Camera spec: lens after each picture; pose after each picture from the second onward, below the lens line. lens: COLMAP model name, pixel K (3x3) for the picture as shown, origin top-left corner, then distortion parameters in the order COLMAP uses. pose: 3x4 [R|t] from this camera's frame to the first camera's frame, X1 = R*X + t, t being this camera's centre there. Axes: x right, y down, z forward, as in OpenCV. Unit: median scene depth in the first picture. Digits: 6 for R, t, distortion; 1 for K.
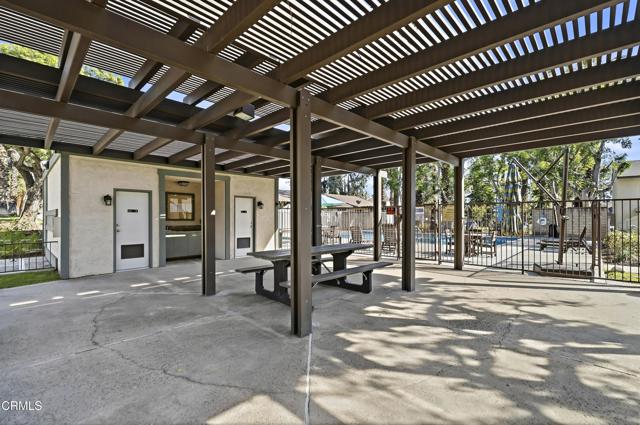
lens RADIAL K [[289.8, 0, 320.3], [0, 289.8, 215.2], [0, 0, 1]] dist [0.000069, -0.000437]
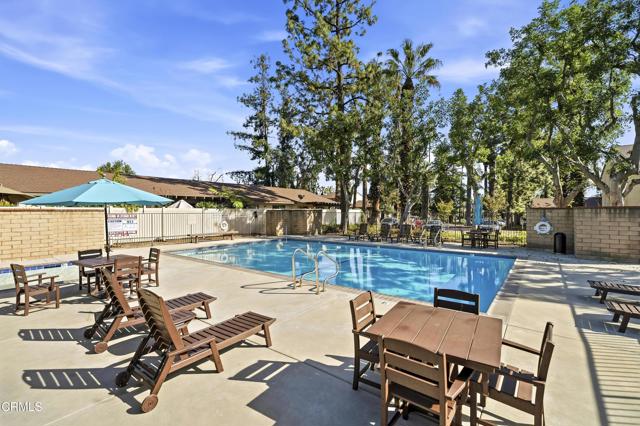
lens RADIAL K [[289.8, 0, 319.2], [0, 289.8, 212.3], [0, 0, 1]] dist [0.000069, -0.000437]
pose [[0.995245, -0.002866, 0.097365, 0.103933], [0.002086, 0.999965, 0.008117, -0.009206], [-0.097385, -0.007876, 0.995216, 0.202855]]
